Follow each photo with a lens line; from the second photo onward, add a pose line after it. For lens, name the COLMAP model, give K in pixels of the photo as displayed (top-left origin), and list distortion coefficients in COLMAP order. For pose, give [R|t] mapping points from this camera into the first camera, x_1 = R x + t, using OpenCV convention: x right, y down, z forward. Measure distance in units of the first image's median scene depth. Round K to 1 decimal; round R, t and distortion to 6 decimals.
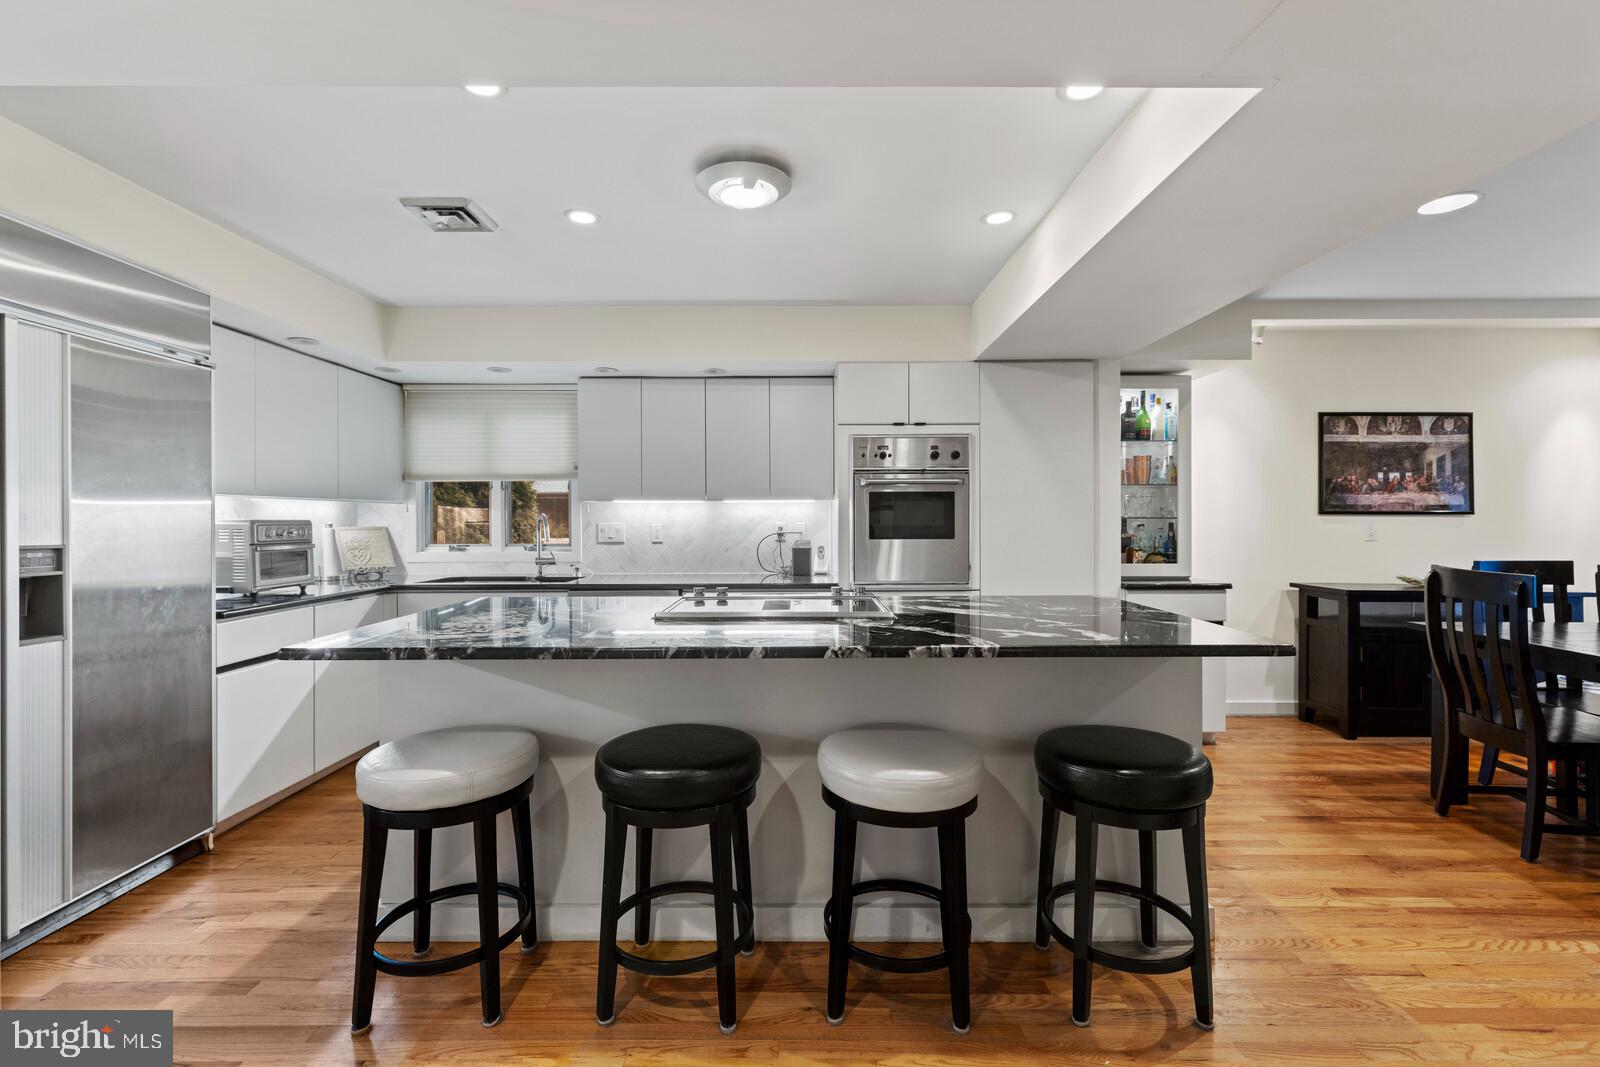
lens RADIAL K [[711.0, 0, 795.9], [0, 711.0, 525.6], [0, 0, 1]] dist [0.006164, 0.000478]
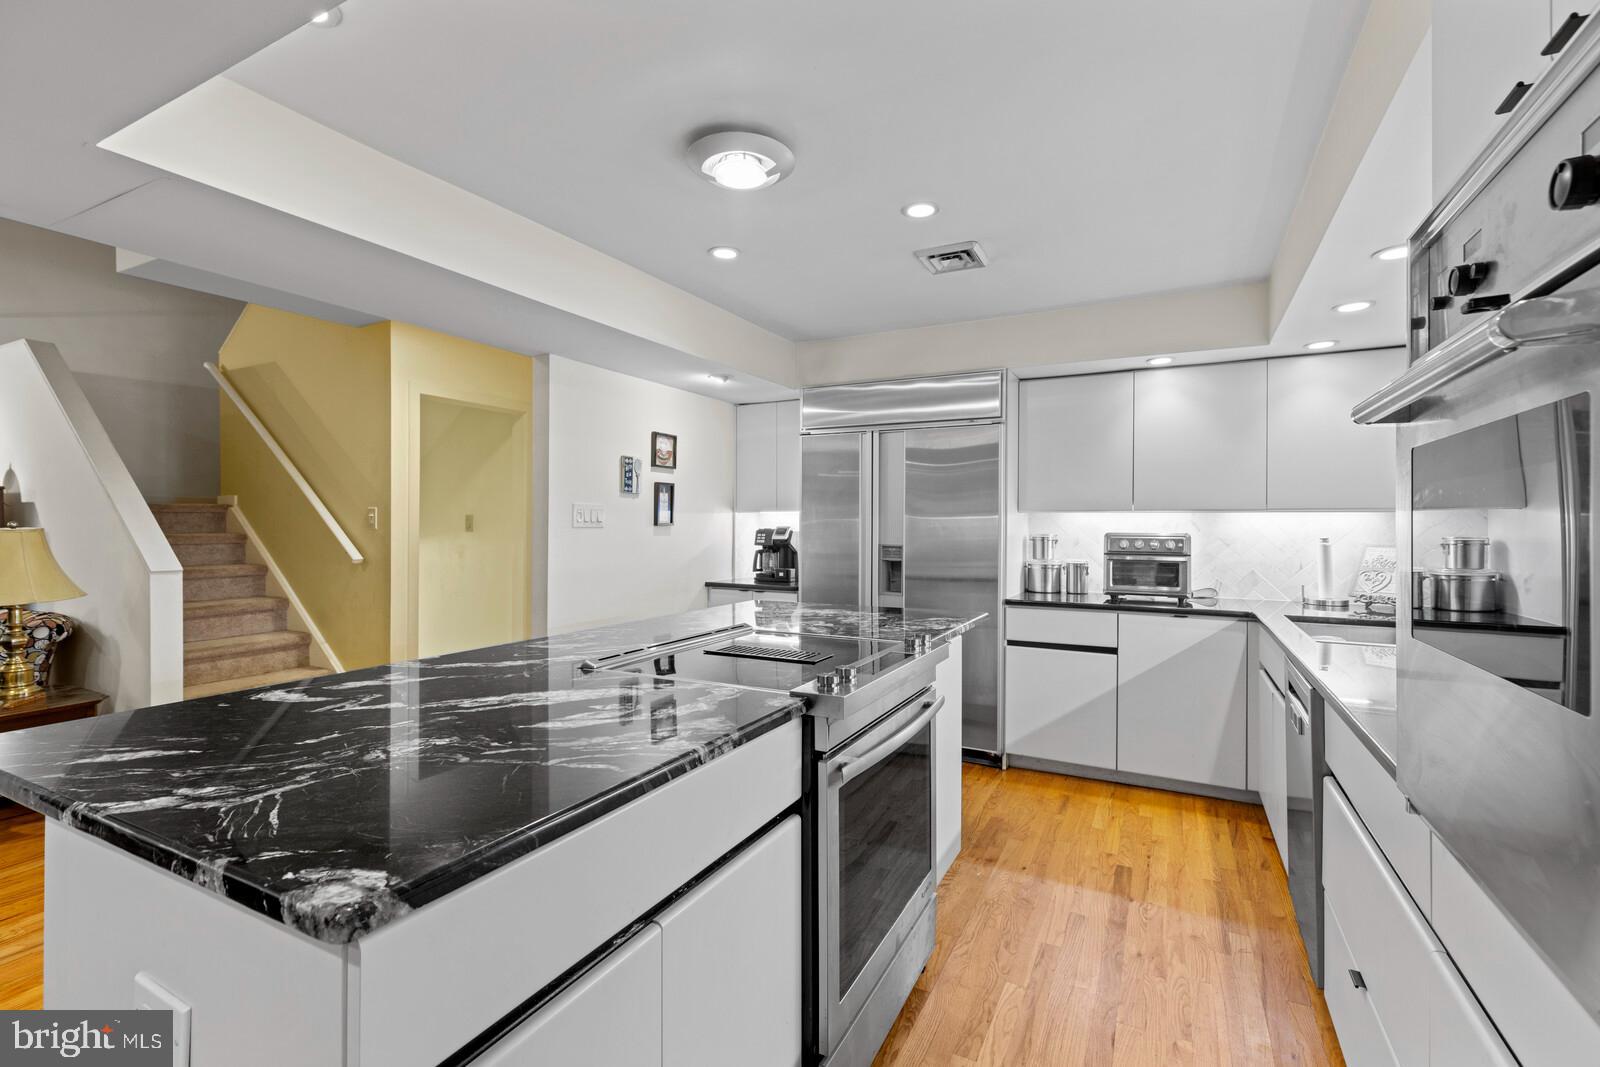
lens RADIAL K [[711.0, 0, 803.2], [0, 711.0, 524.7], [0, 0, 1]] dist [0.006164, 0.000478]
pose [[-0.457043, 0.001138, -0.889444, 0.419123], [-0.009502, 0.999936, 0.006162, -0.019542], [0.889394, 0.011268, -0.457003, 0.912479]]
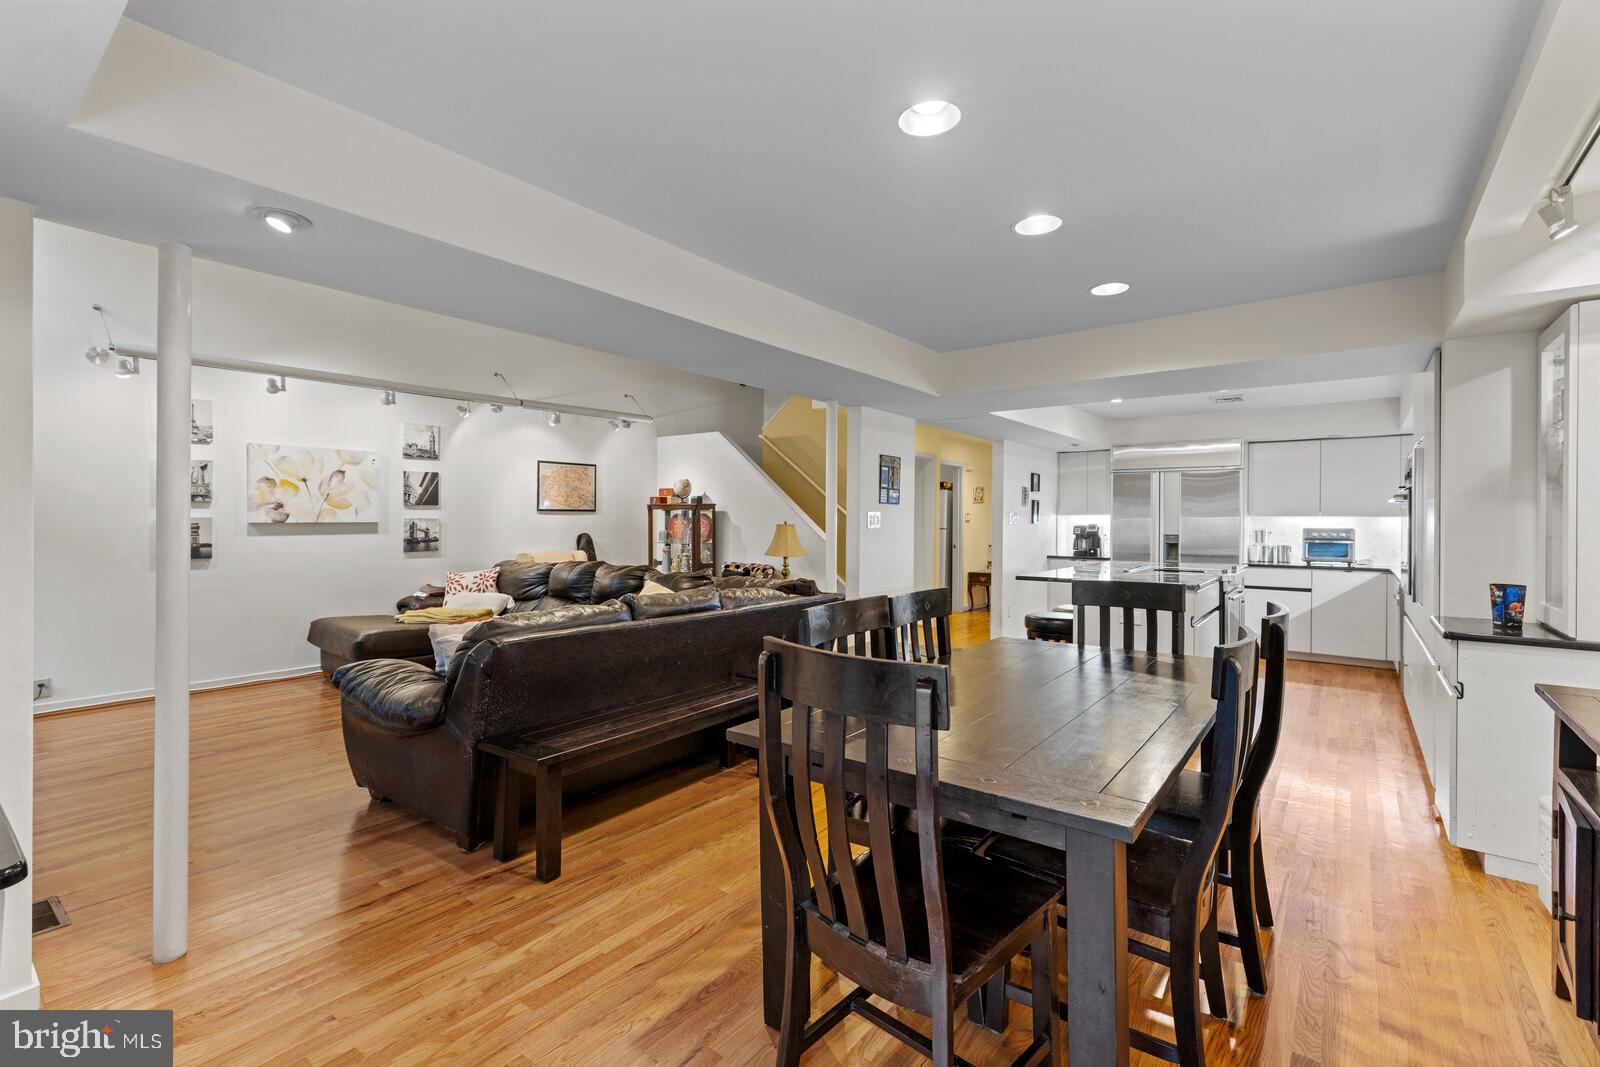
lens RADIAL K [[711.0, 0, 804.0], [0, 711.0, 520.3], [0, 0, 1]] dist [0.006164, 0.000478]
pose [[-0.605018, 0.002335, -0.796209, 1.546681], [-0.008879, 0.999914, 0.009679, -0.031351], [0.796163, 0.012925, -0.604945, 0.920434]]
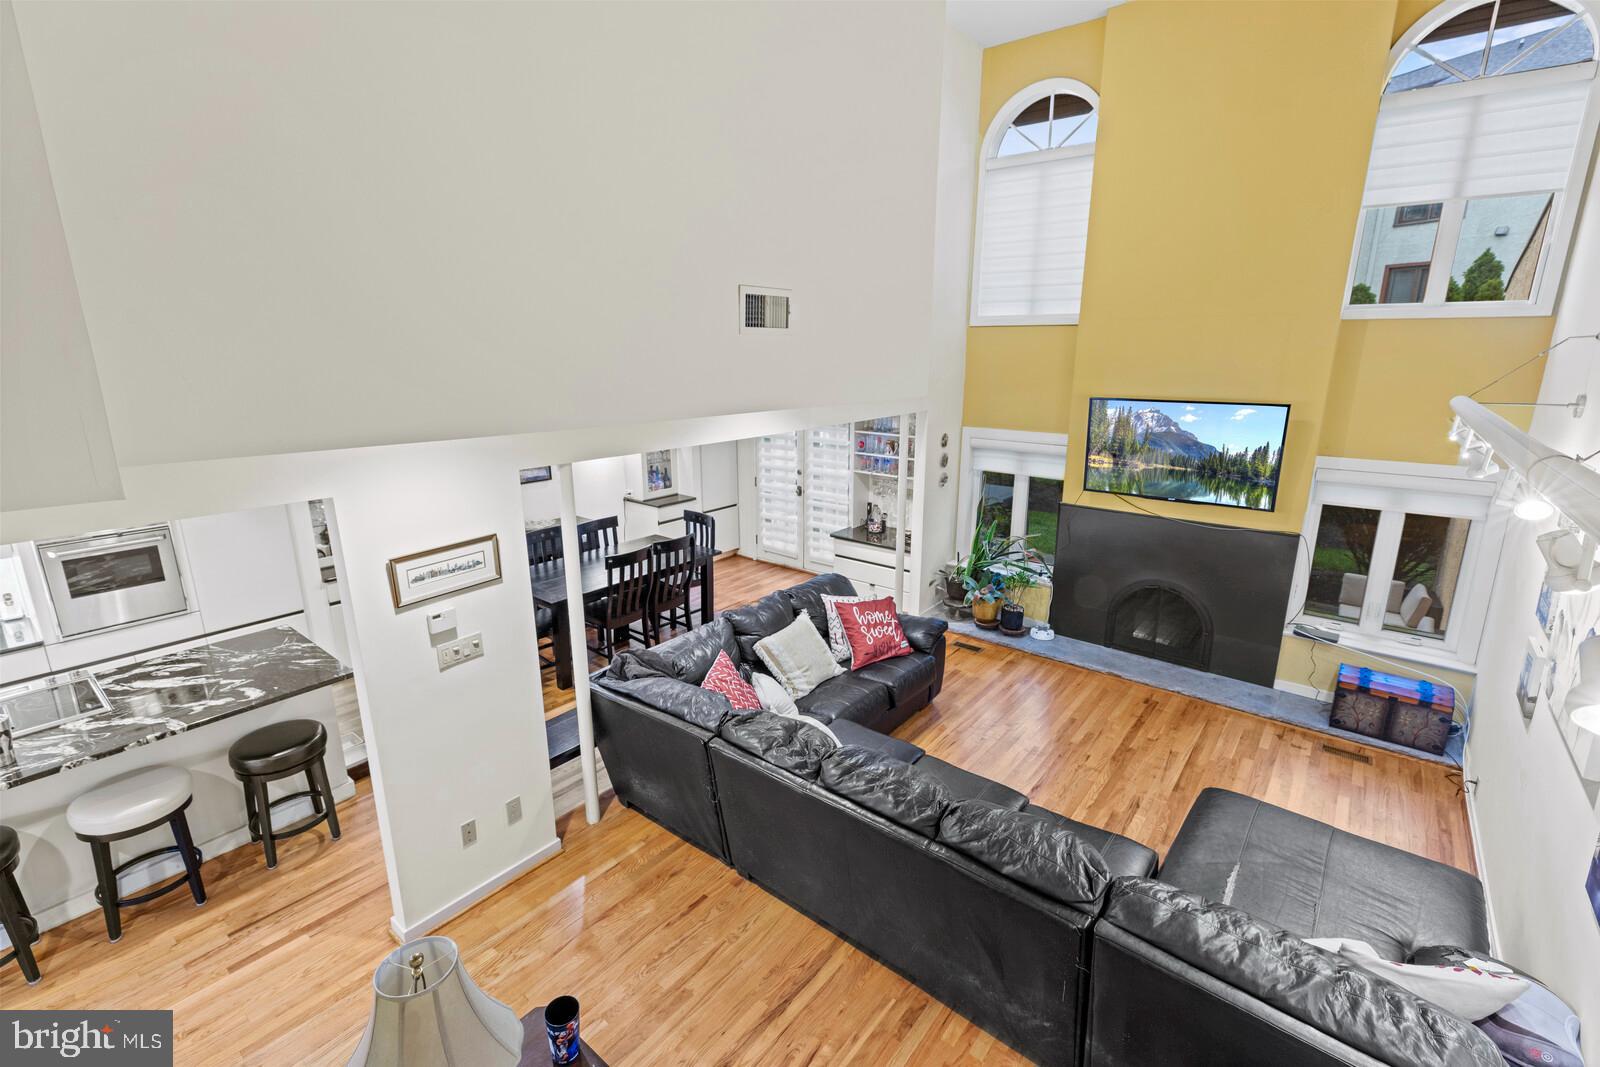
lens RADIAL K [[711.0, 0, 791.7], [0, 711.0, 528.4], [0, 0, 1]] dist [0.006164, 0.000478]
pose [[0.627997, -0.193119, 0.753873, -0.019257], [0.004294, 0.969565, 0.244796, -0.374348], [-0.778204, -0.150494, 0.609713, -0.632273]]
